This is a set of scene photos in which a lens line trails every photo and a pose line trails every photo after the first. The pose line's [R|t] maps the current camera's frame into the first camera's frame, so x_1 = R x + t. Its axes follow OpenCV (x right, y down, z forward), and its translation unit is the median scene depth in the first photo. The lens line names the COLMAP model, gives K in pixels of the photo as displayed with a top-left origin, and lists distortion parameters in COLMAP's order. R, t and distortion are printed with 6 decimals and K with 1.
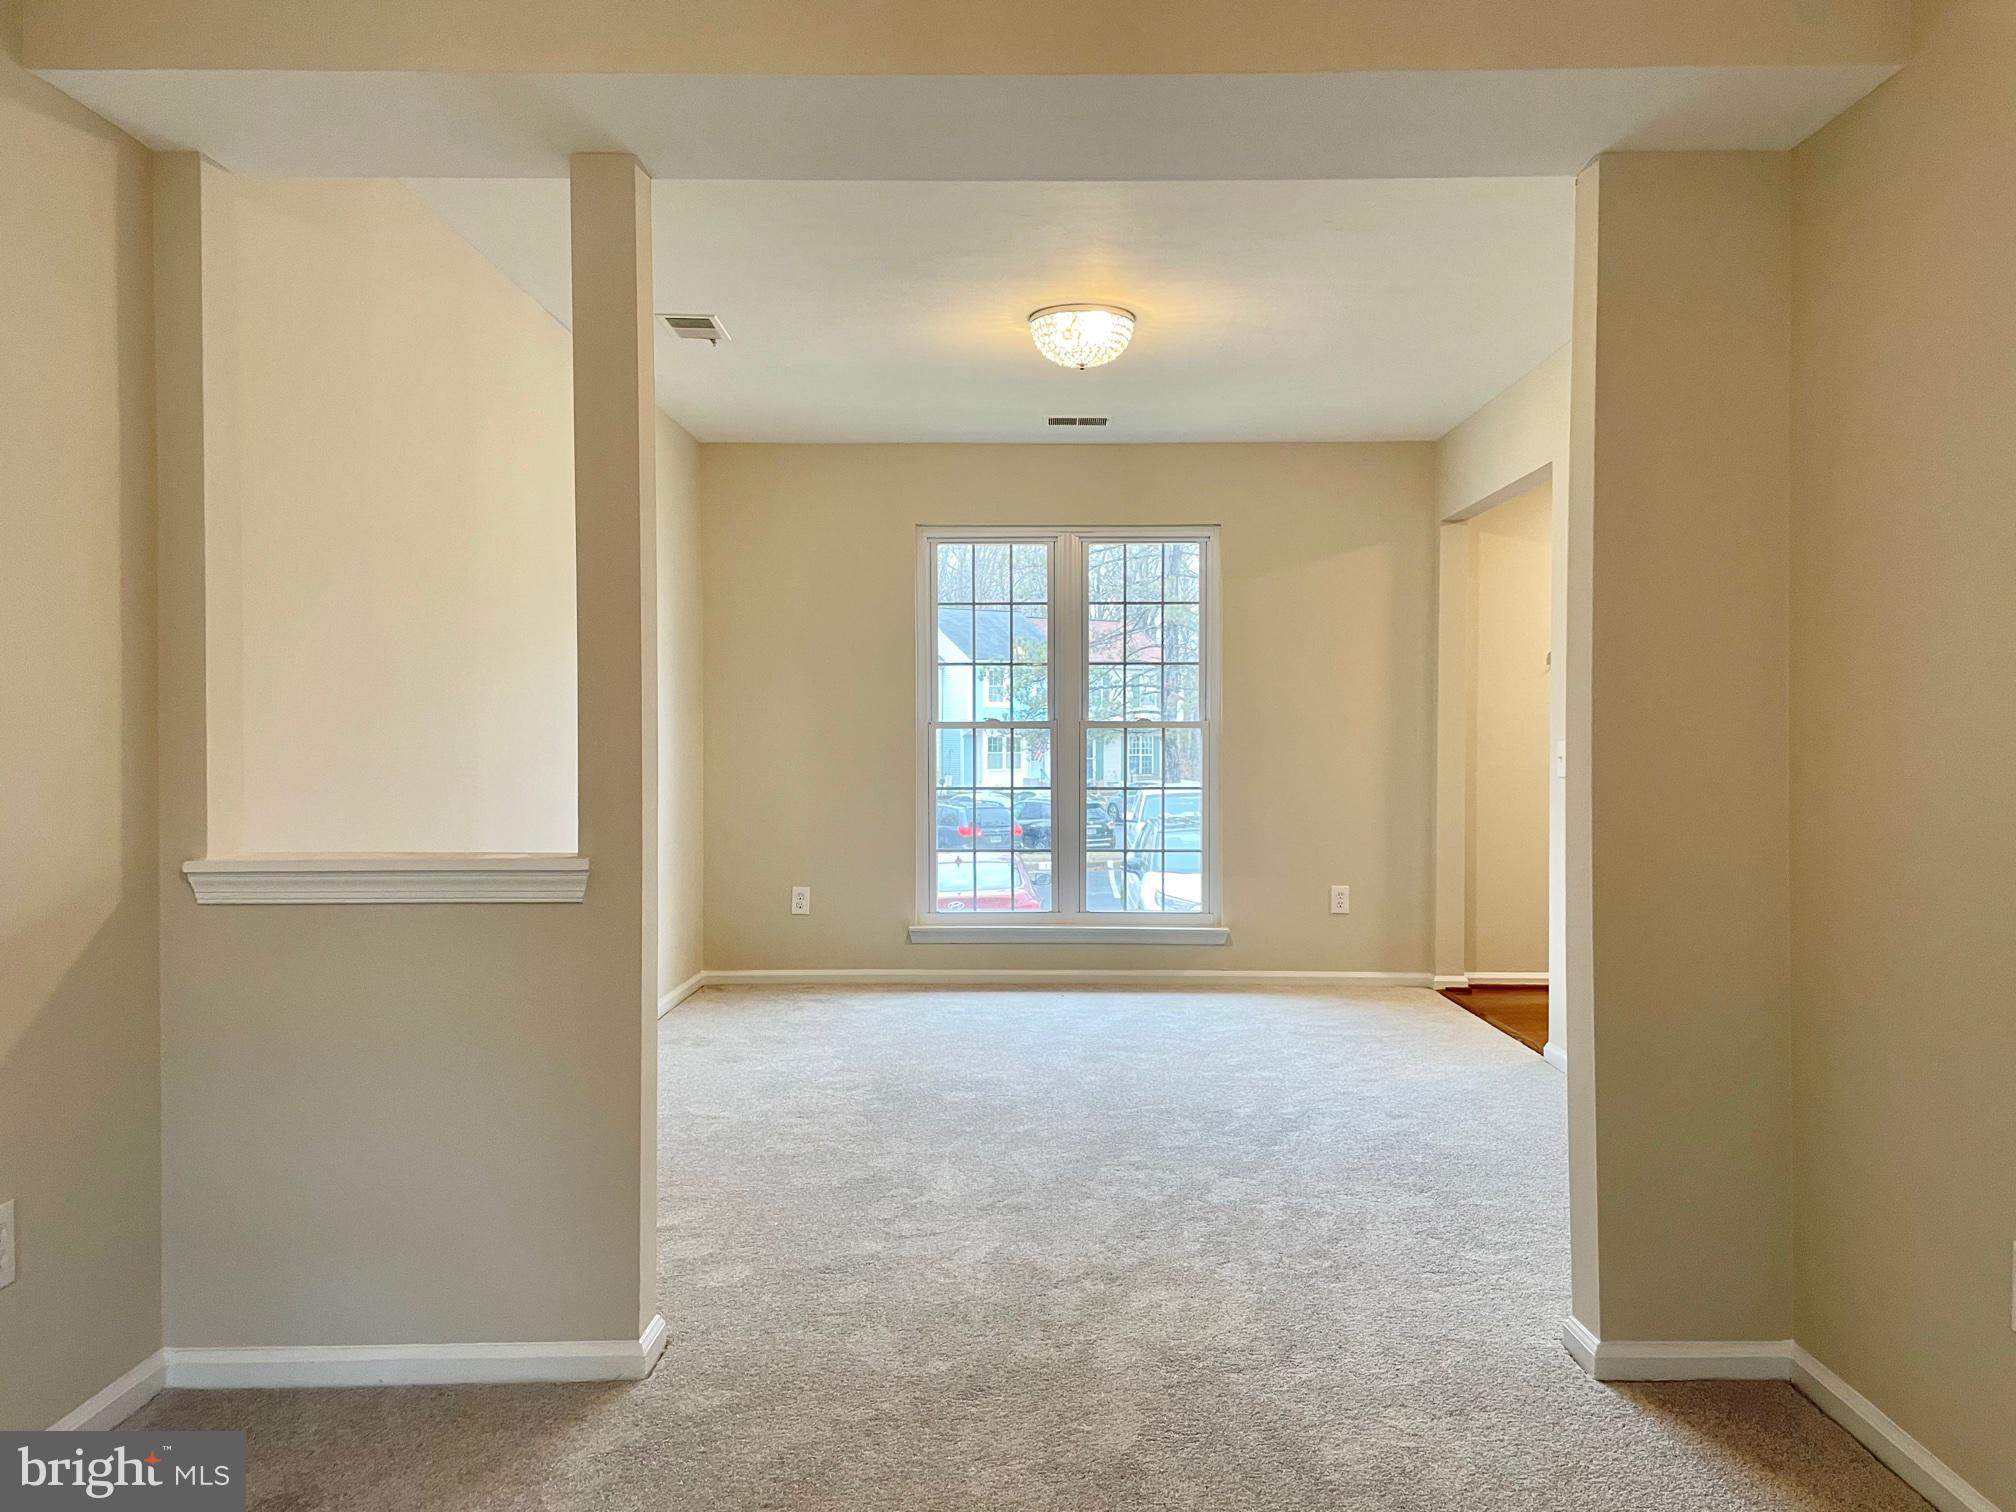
lens RADIAL K [[1529.8, 0, 1002.5], [0, 1529.8, 769.0], [0, 0, 1]] dist [0.077254, -0.095128]
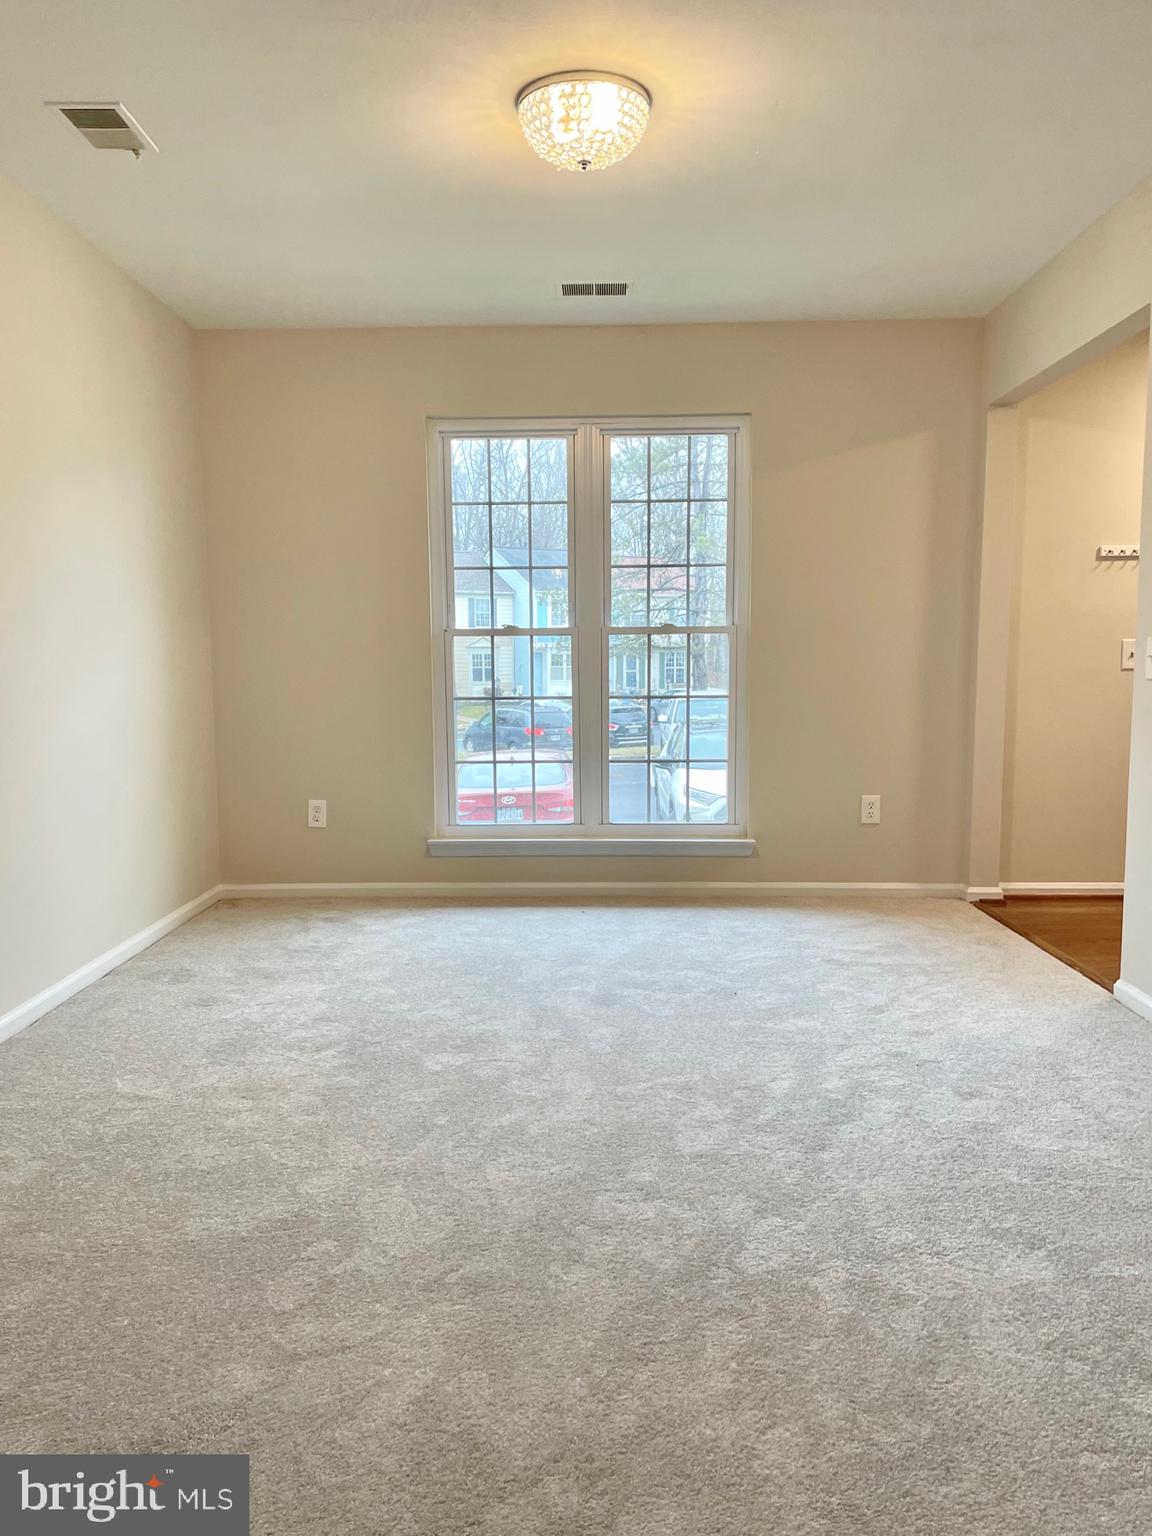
lens RADIAL K [[1110.2, 0, 553.5], [0, 1110.2, 779.0], [0, 0, 1]] dist [0.037315, -0.024543]
pose [[0.999734, -0.006055, -0.022265, 0.036171], [0.007993, 0.996086, 0.088026, 0.002455], [0.021645, -0.088181, 0.995869, 0.304952]]
